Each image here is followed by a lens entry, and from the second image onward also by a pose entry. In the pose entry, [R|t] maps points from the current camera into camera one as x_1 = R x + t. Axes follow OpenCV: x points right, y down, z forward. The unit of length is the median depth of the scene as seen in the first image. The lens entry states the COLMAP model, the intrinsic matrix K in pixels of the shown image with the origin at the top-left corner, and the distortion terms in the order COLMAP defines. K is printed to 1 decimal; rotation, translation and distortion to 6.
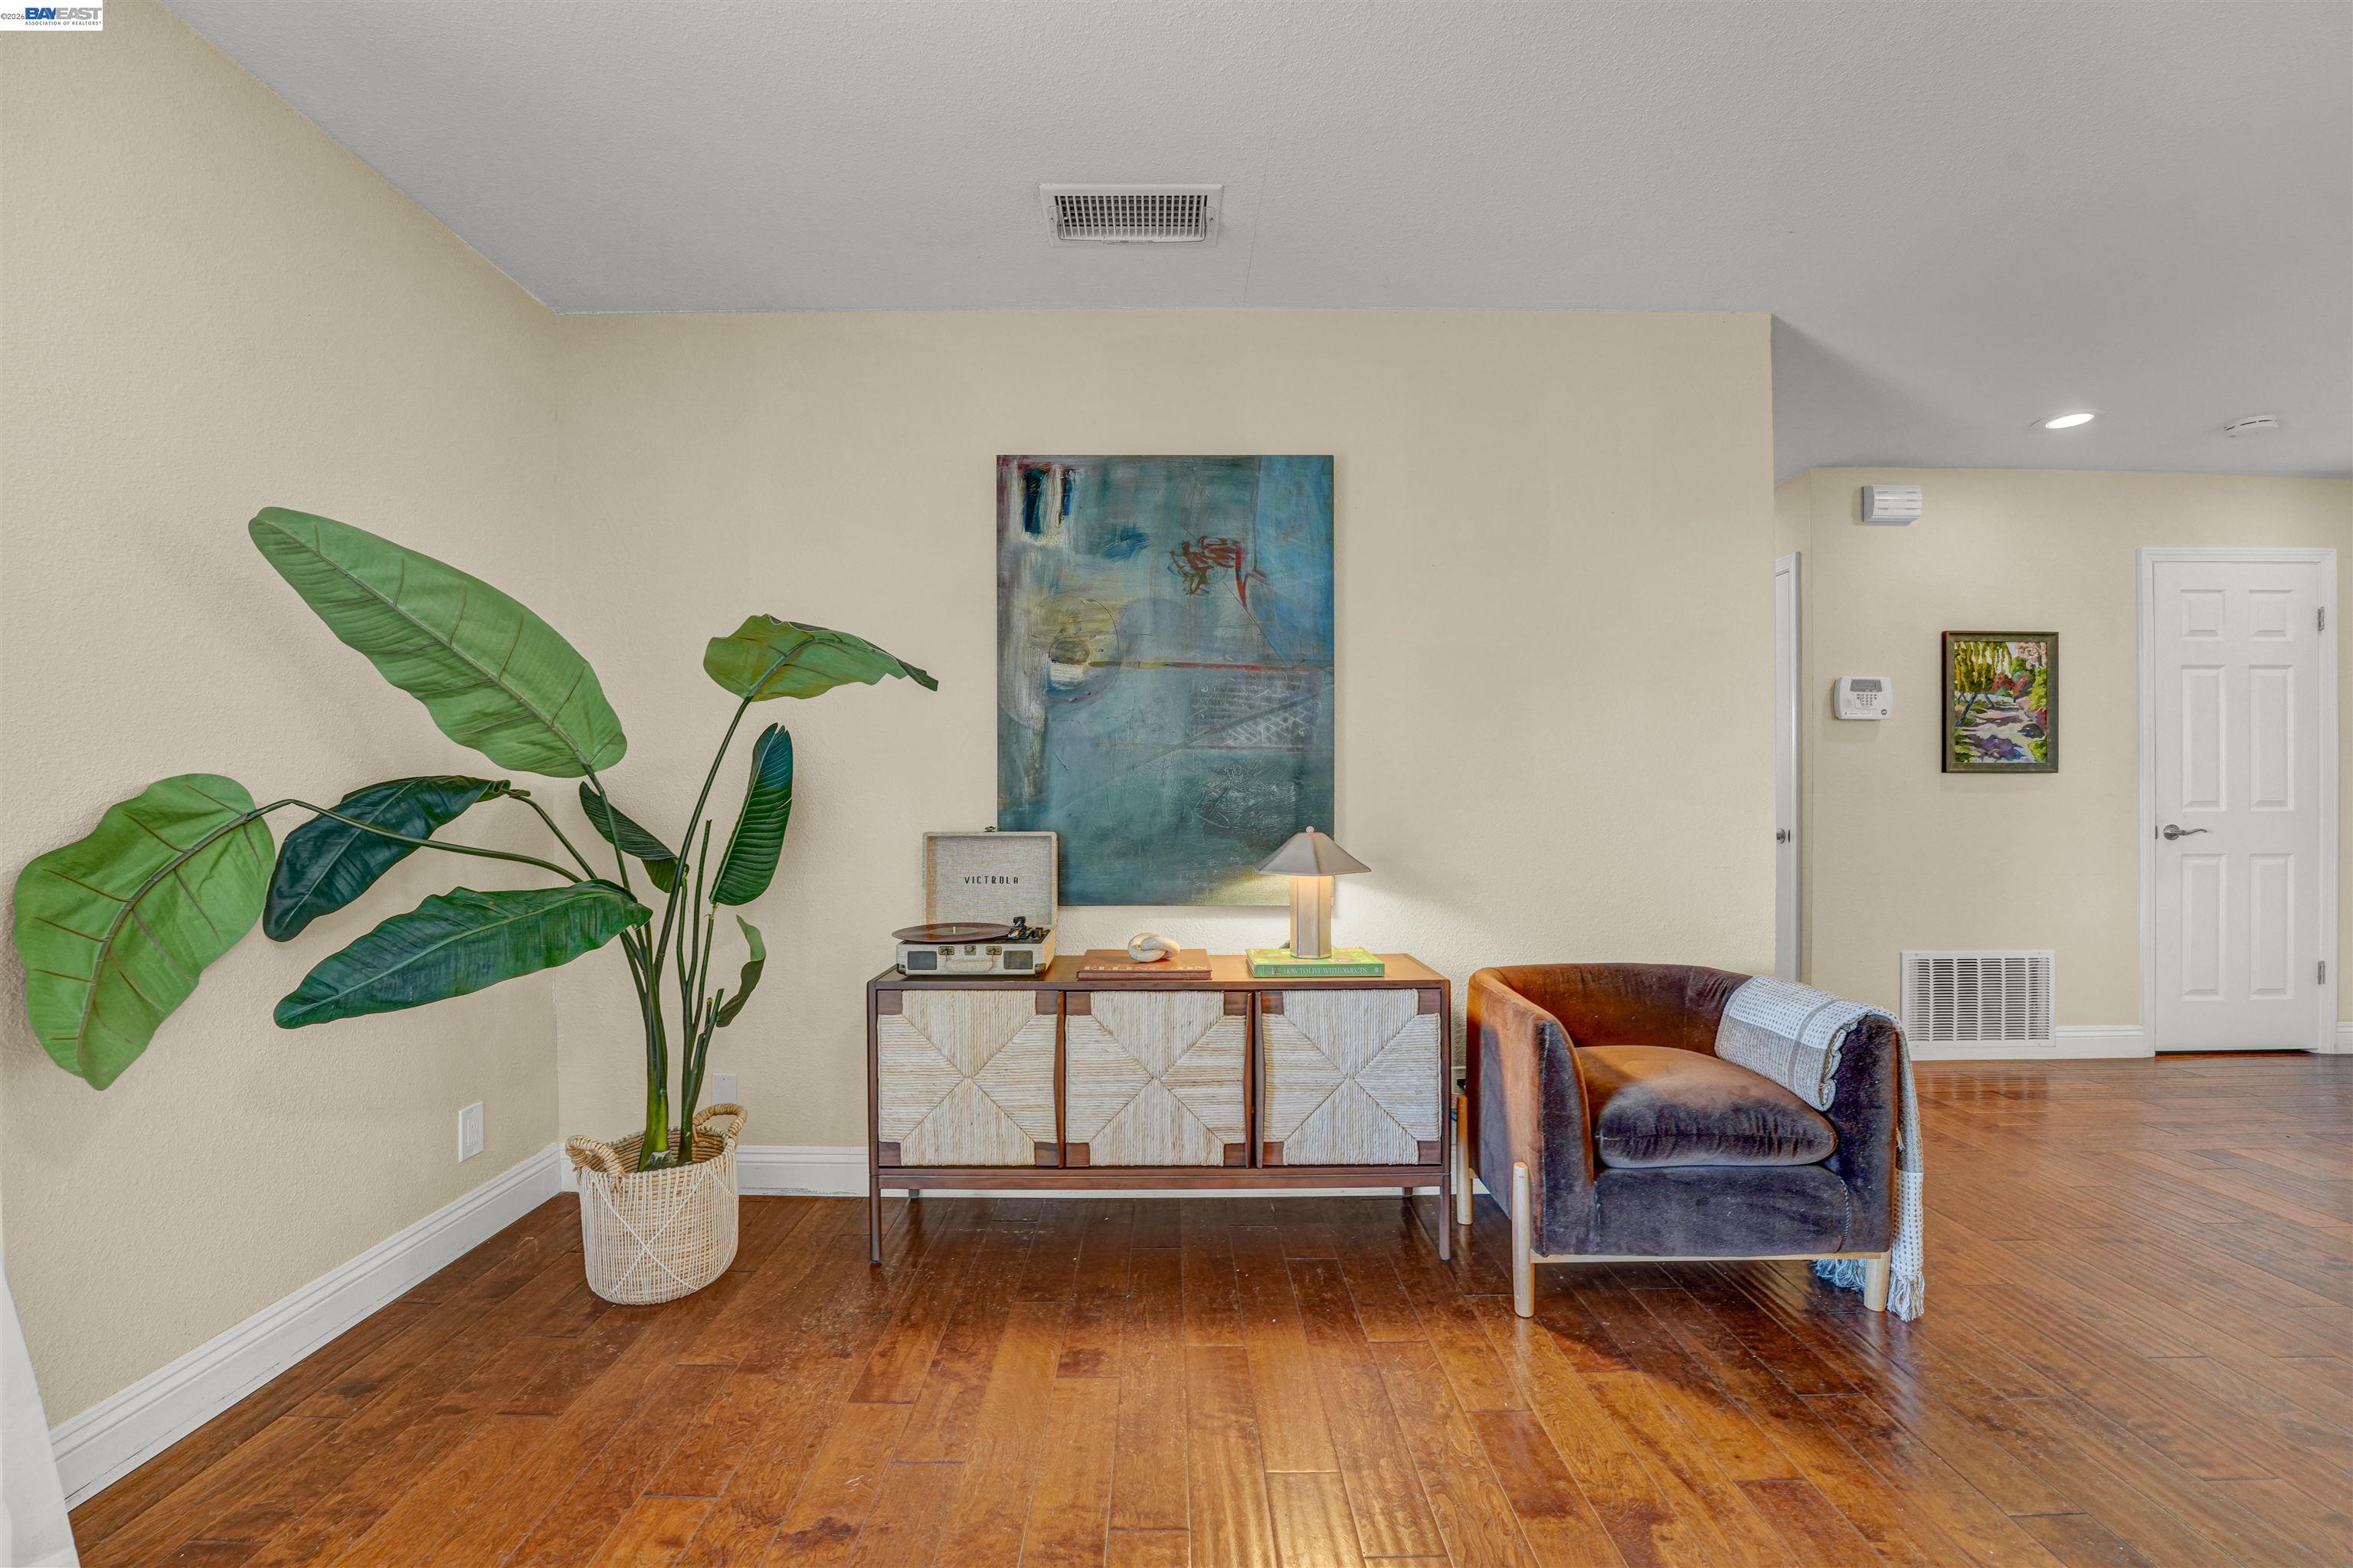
lens RADIAL K [[954.7, 0, 1161.5], [0, 954.7, 800.4], [0, 0, 1]] dist [-0.027630, 0.002275]
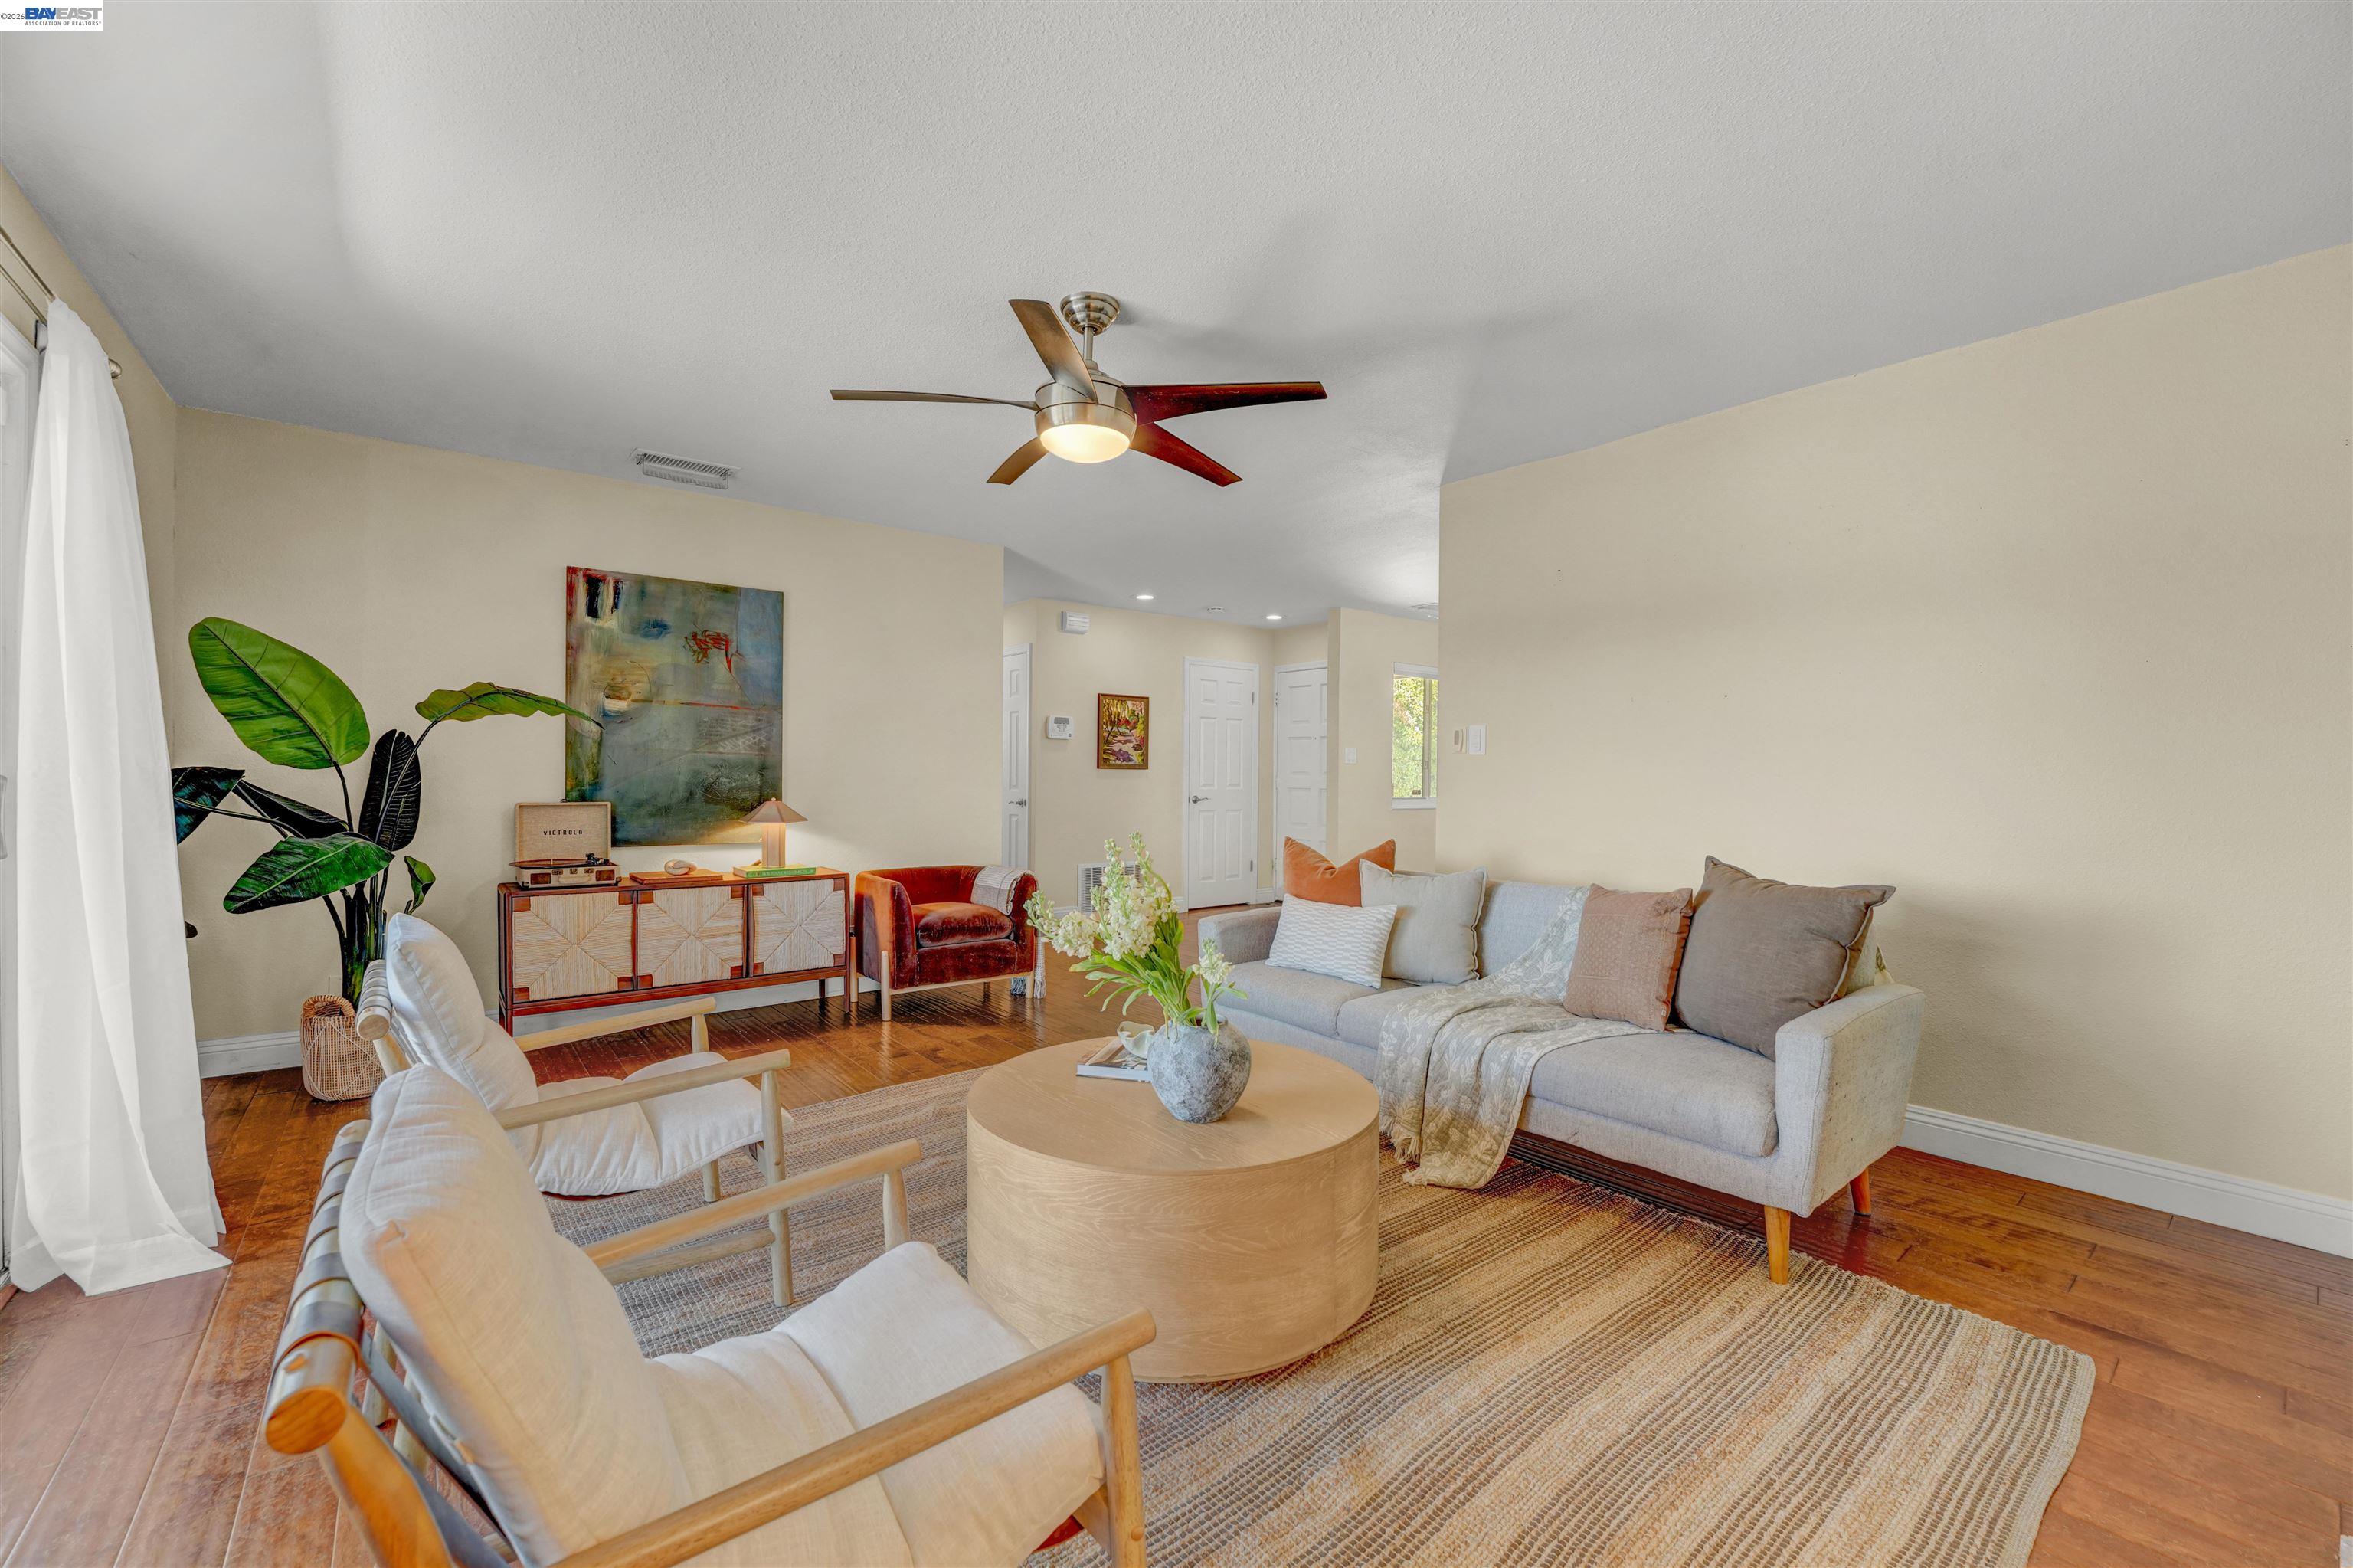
lens RADIAL K [[954.7, 0, 1167.5], [0, 954.7, 784.9], [0, 0, 1]] dist [-0.027630, 0.002275]
pose [[0.780224, 0.002719, 0.625495, -0.376184], [-0.008877, 0.999938, 0.006726, -0.016051], [-0.625438, -0.010800, 0.780199, -0.863698]]
